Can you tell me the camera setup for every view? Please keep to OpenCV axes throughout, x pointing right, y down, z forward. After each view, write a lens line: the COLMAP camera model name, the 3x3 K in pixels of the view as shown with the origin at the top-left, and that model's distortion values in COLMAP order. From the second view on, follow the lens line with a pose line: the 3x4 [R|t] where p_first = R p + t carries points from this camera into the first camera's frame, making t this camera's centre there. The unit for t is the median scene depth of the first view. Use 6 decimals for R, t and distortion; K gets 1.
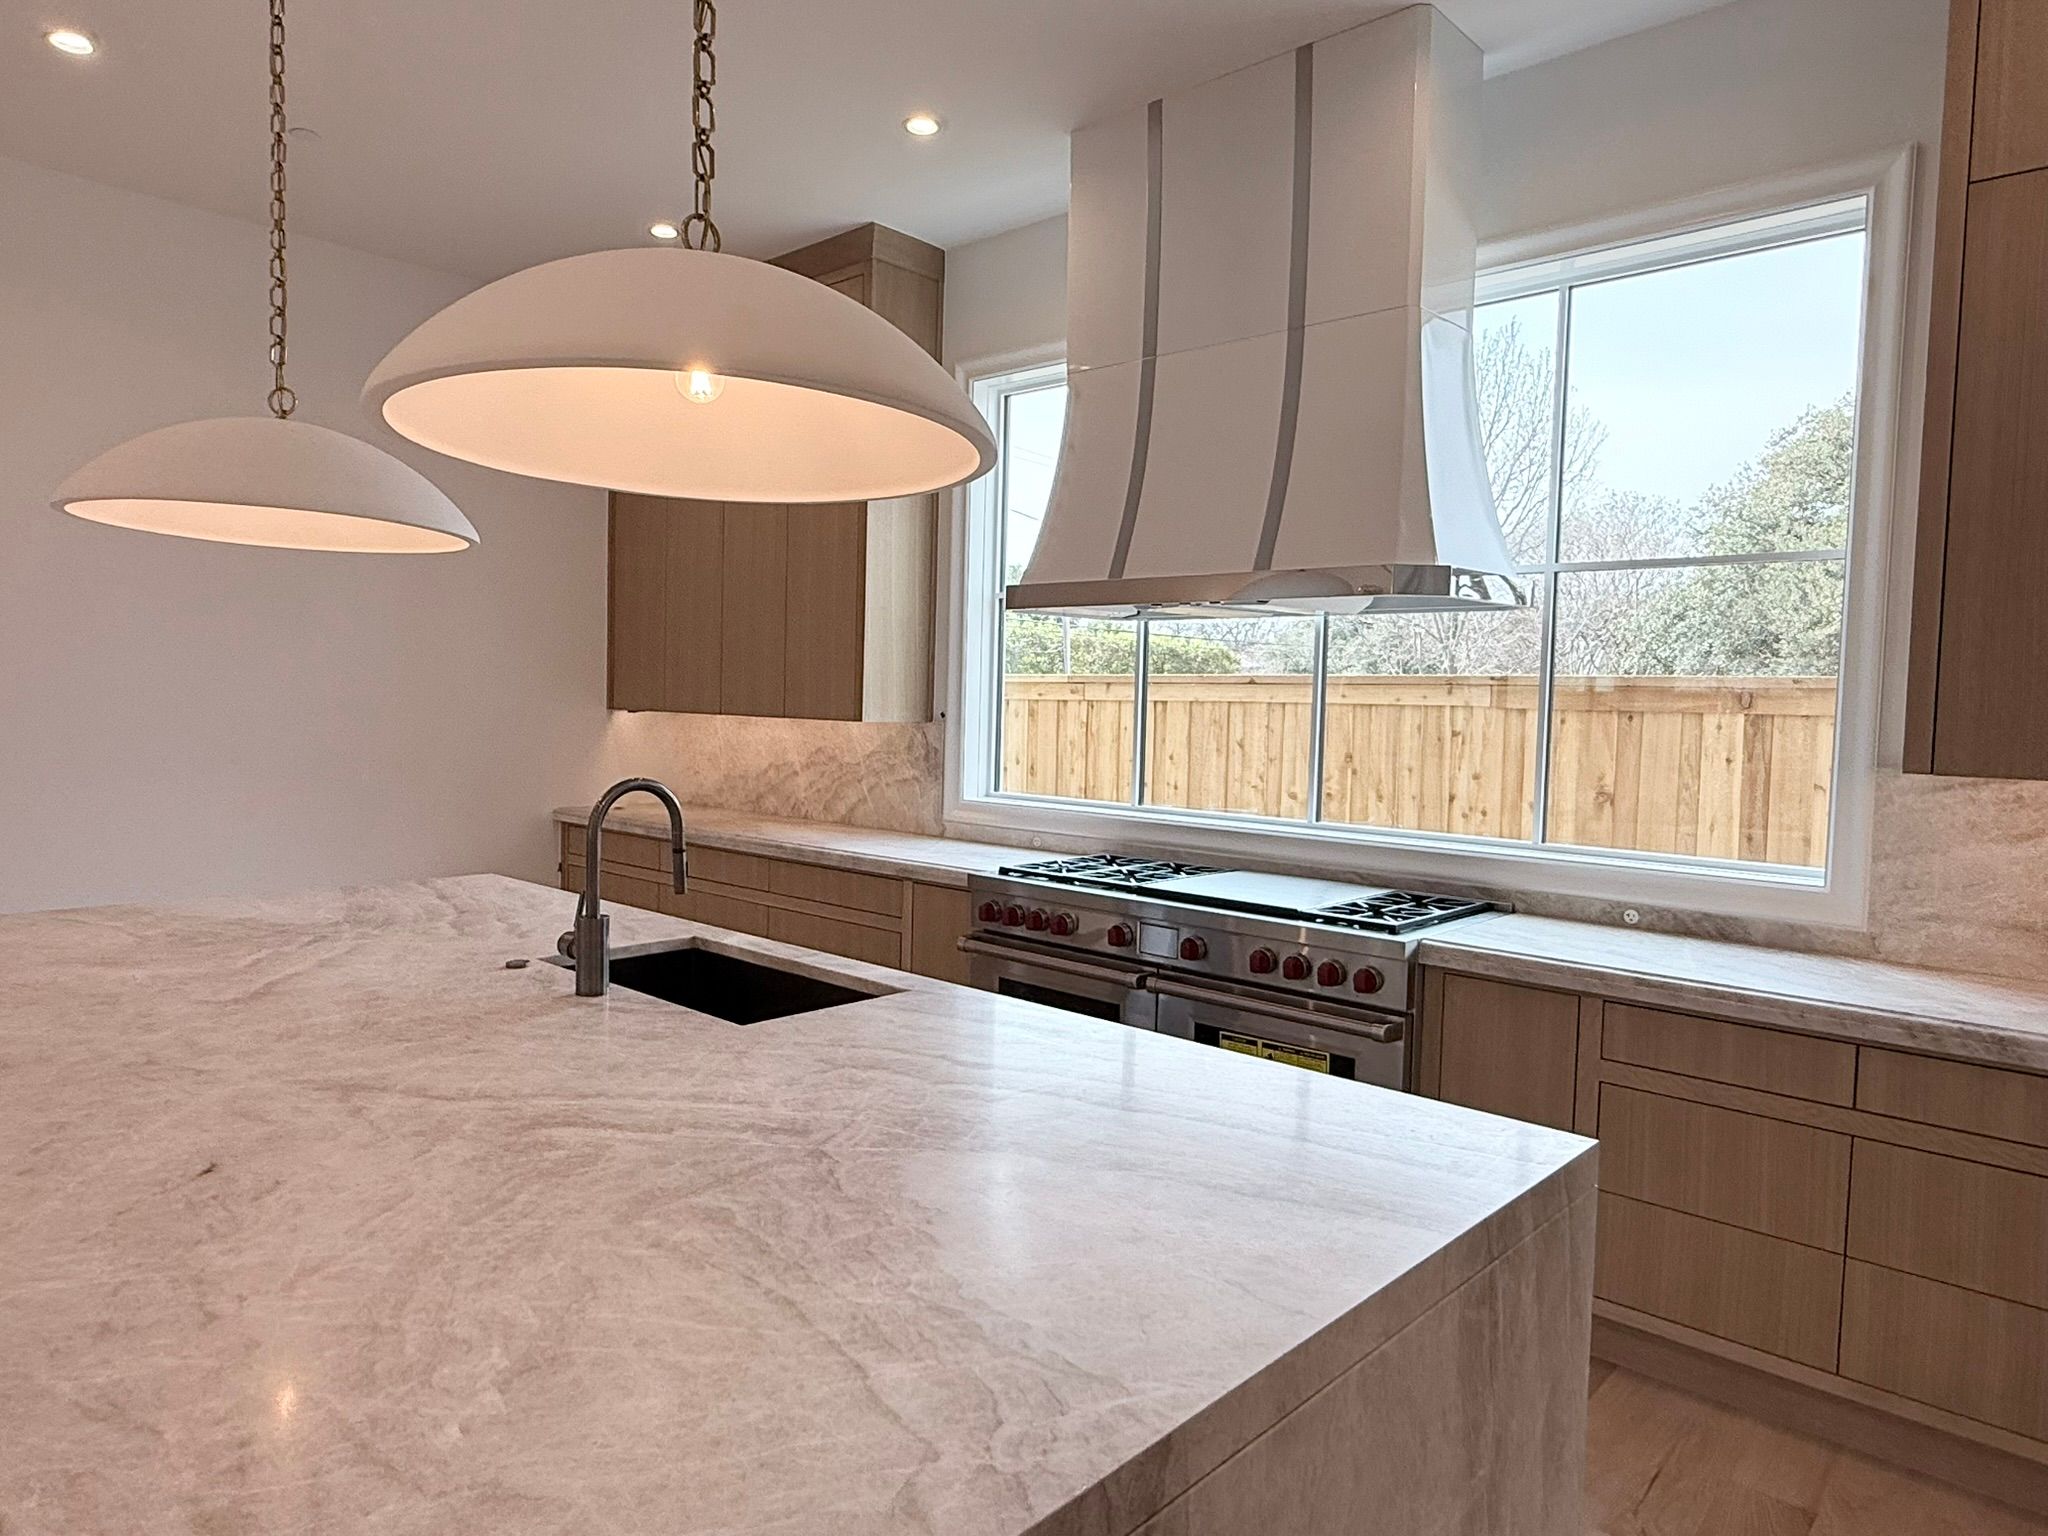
lens RADIAL K [[1289.2, 0, 1023.2], [0, 1289.2, 768.5], [0, 0, 1]] dist [0.043061, 0.001086]
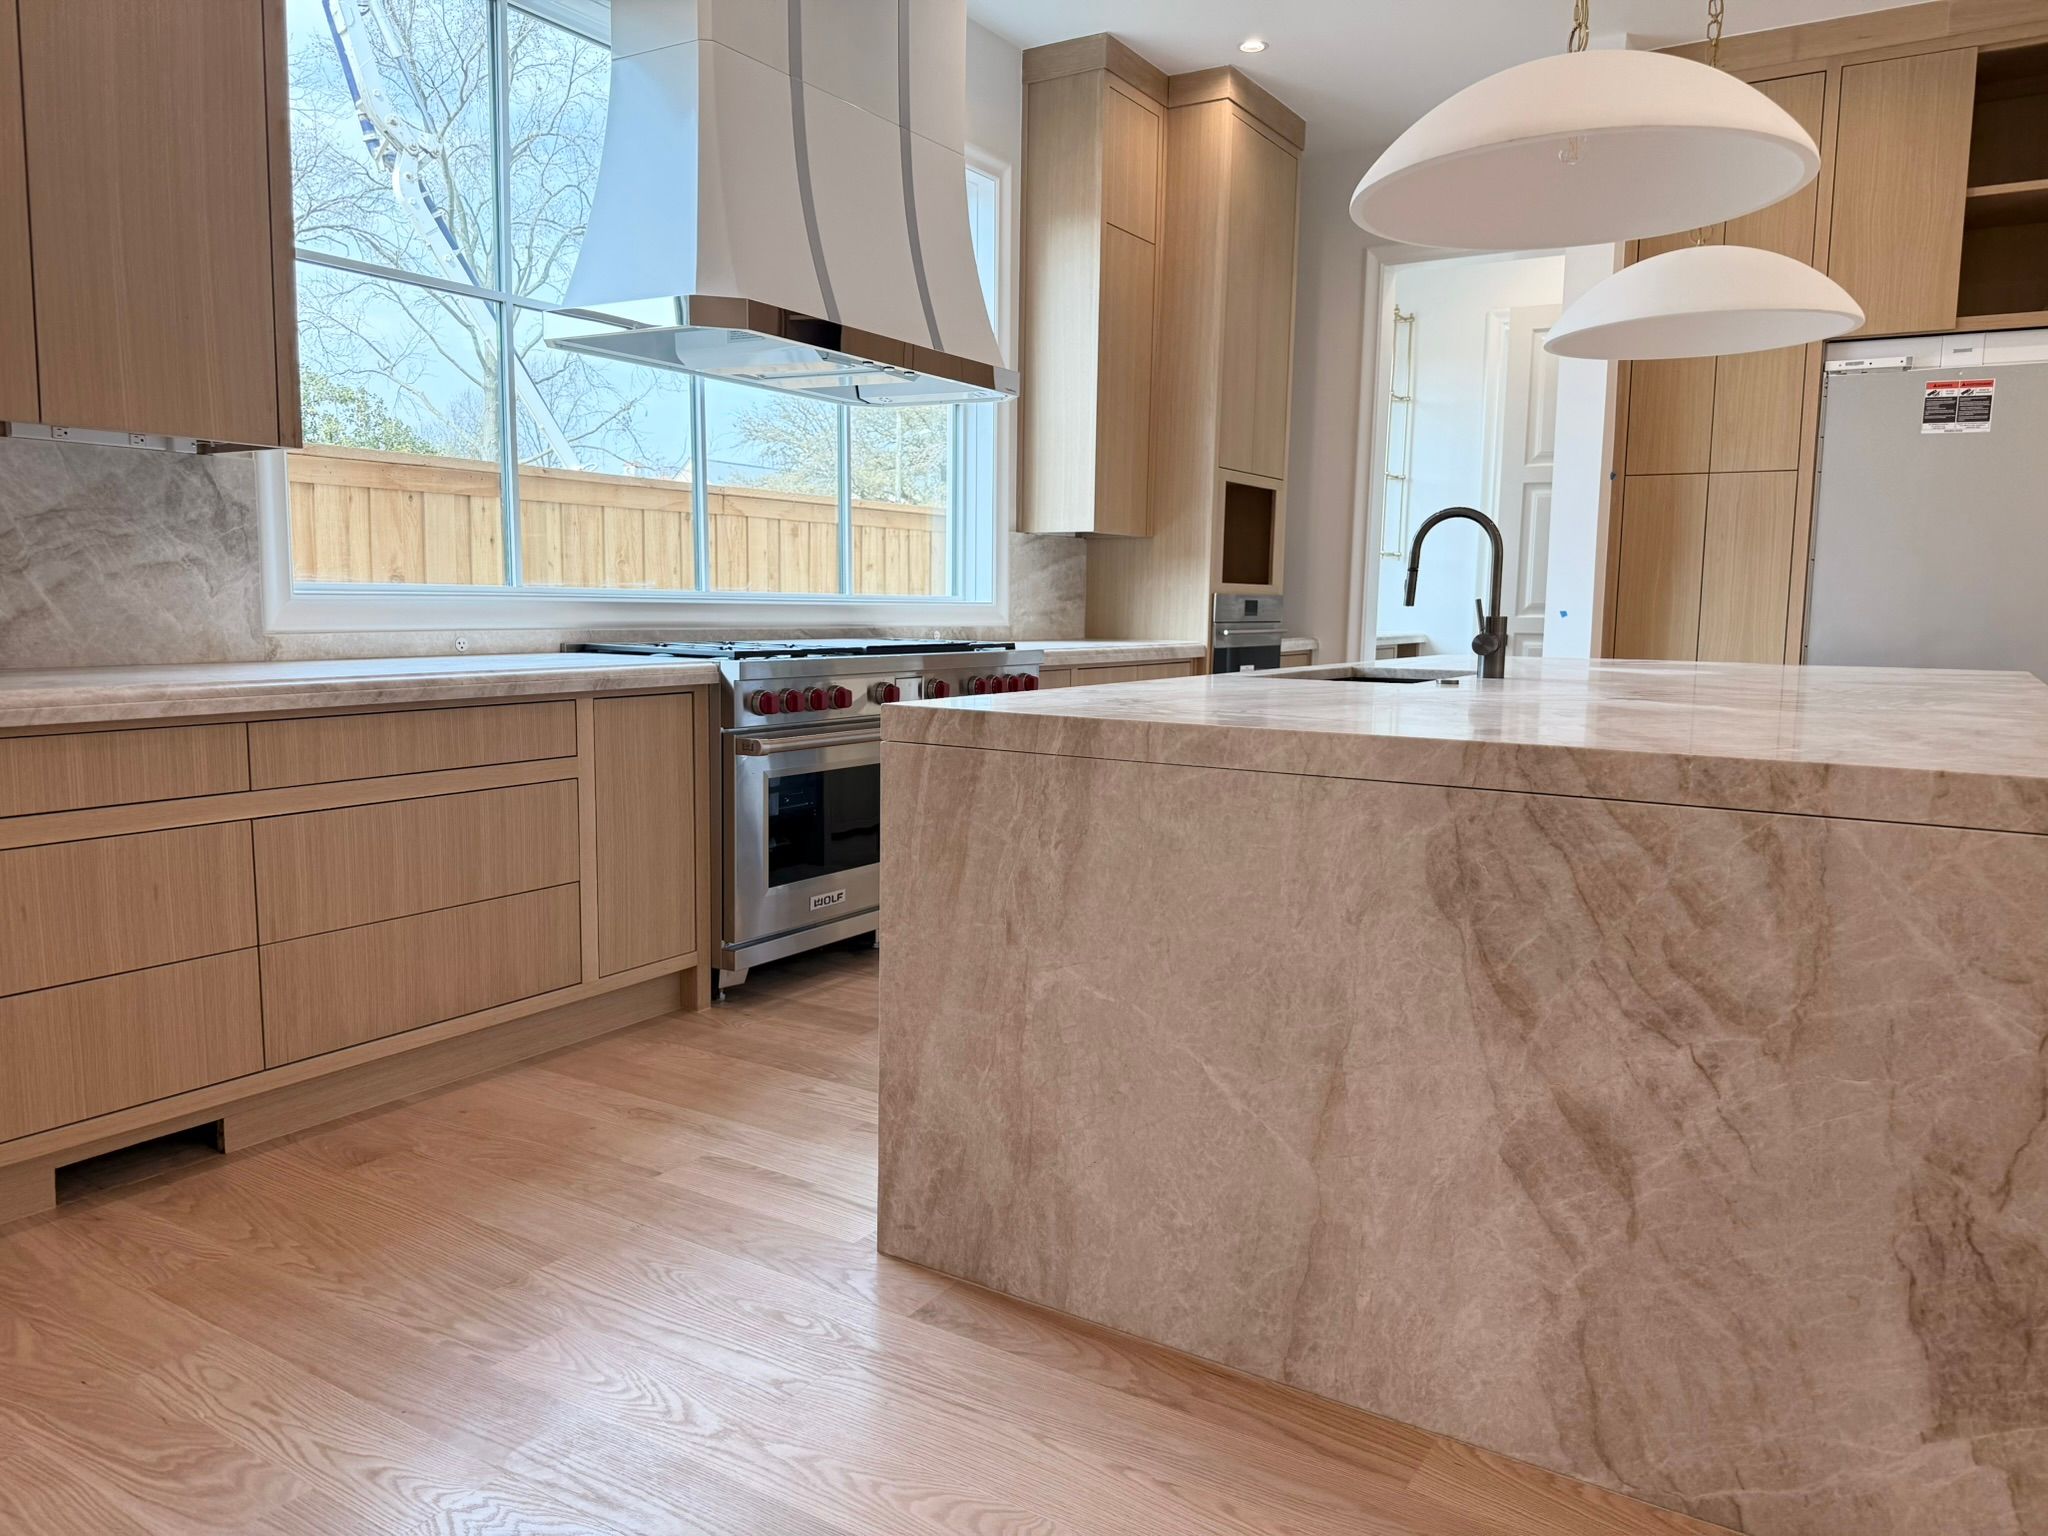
lens RADIAL K [[1438.4, 0, 1024.9], [0, 1438.4, 768.1], [0, 0, 1]] dist [0.001073, -0.011733]
pose [[-0.175337, -0.143692, 0.973966, -0.739249], [0.035048, 0.987753, 0.152036, 0.014605], [-0.983884, 0.060793, -0.168154, 0.774133]]
